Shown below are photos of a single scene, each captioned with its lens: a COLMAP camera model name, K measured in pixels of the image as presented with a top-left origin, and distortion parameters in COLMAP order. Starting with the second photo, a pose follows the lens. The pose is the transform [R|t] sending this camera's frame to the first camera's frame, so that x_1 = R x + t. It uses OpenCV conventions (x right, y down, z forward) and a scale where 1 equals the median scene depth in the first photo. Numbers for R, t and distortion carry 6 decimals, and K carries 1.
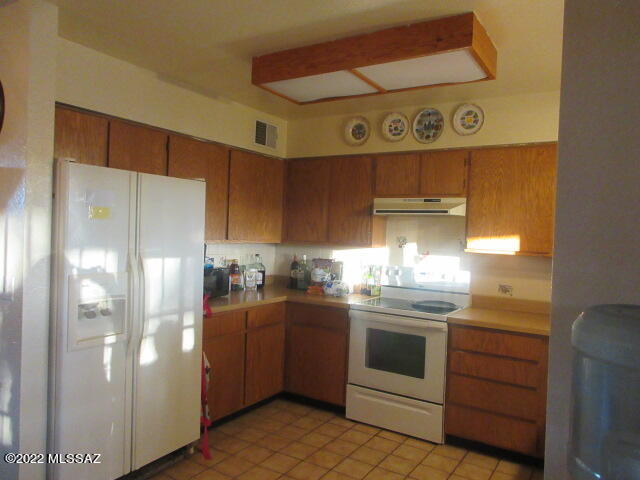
lens RADIAL K [[474.6, 0, 320.8], [0, 474.6, 241.1], [0, 0, 1]] dist [0.000221, -0.006295]
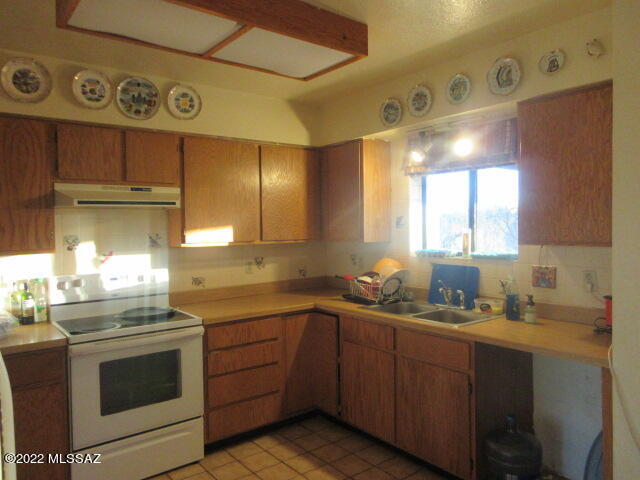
lens RADIAL K [[474.6, 0, 320.6], [0, 474.6, 239.5], [0, 0, 1]] dist [0.000221, -0.006295]
pose [[0.340918, -0.071355, 0.937381, -0.446398], [0.046305, 0.997180, 0.059066, -0.032377], [-0.938952, 0.023269, 0.343260, 0.418752]]
